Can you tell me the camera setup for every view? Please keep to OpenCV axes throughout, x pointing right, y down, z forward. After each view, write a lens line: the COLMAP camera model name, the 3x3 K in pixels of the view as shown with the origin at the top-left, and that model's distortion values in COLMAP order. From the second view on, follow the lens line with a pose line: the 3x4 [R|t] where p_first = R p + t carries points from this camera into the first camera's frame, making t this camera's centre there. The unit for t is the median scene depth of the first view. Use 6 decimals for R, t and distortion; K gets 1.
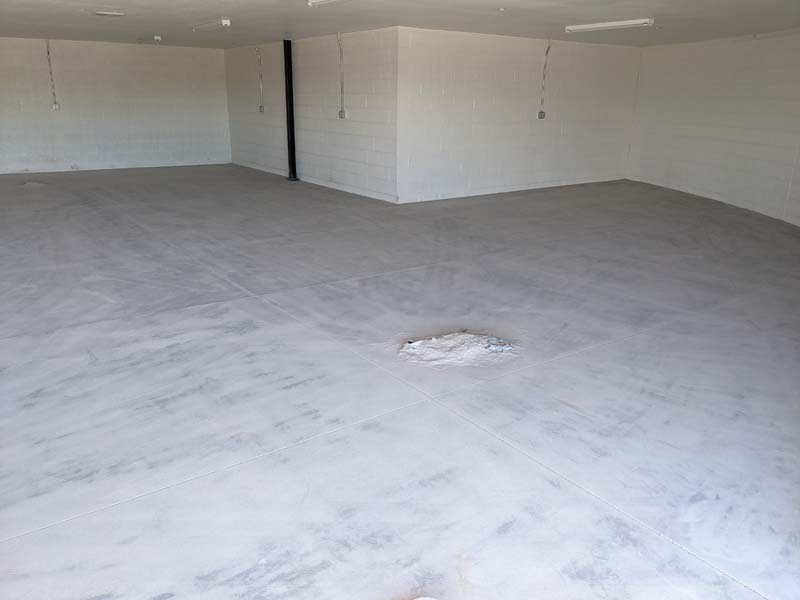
lens RADIAL K [[637.1, 0, 402.8], [0, 637.1, 301.9], [0, 0, 1]] dist [0.041891, -0.063073]
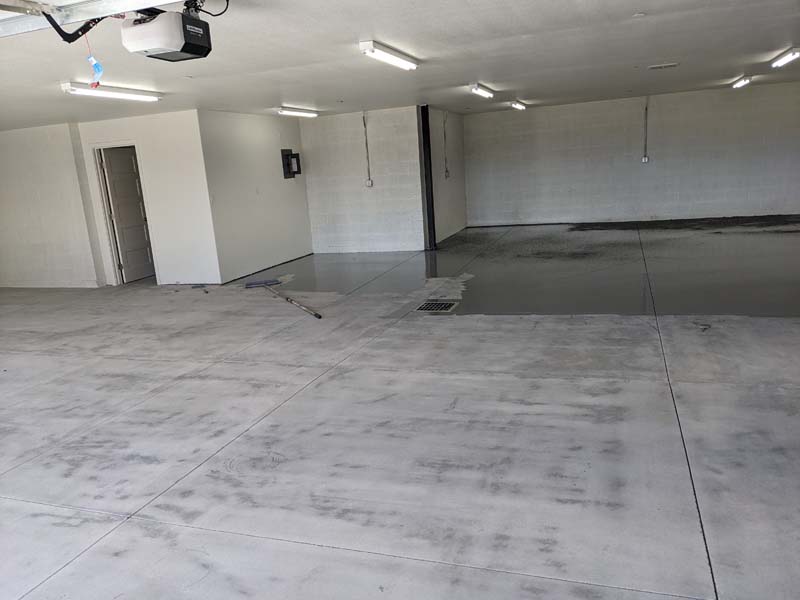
lens RADIAL K [[637.1, 0, 399.5], [0, 637.1, 303.5], [0, 0, 1]] dist [0.041891, -0.063073]
pose [[0.556736, 0.120744, -0.821868, 0.348475], [-0.171250, 0.984810, 0.028677, -0.103908], [0.812846, 0.124780, 0.568956, 0.326040]]
